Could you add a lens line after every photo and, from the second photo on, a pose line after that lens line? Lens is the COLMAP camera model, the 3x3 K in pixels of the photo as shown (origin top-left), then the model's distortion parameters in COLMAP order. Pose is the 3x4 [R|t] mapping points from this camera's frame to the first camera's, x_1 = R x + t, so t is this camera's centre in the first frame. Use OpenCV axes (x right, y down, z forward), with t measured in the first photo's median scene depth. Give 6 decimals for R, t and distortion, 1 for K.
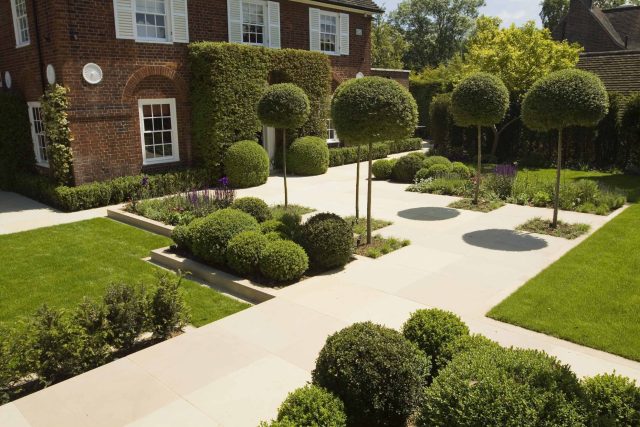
lens RADIAL K [[468.9, 0, 320.9], [0, 468.9, 213.9], [0, 0, 1]] dist [-0.049335, 0.013271]
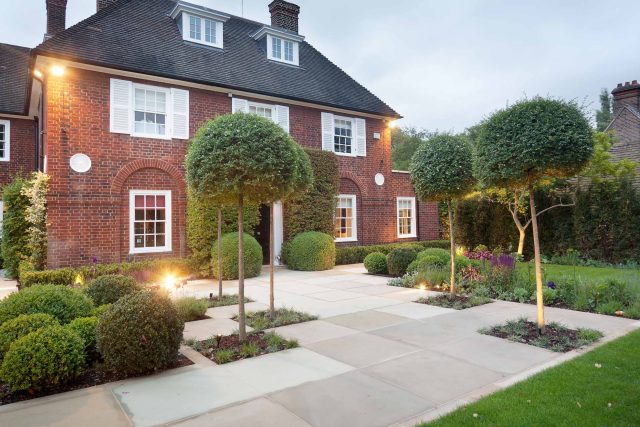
lens RADIAL K [[413.7, 0, 320.2], [0, 413.7, 214.1], [0, 0, 1]] dist [0.000985, 0.000451]
pose [[0.983034, -0.006220, -0.183320, 0.186335], [-0.039359, 0.968992, -0.243935, 0.013425], [0.179153, 0.247012, 0.952307, 0.209216]]
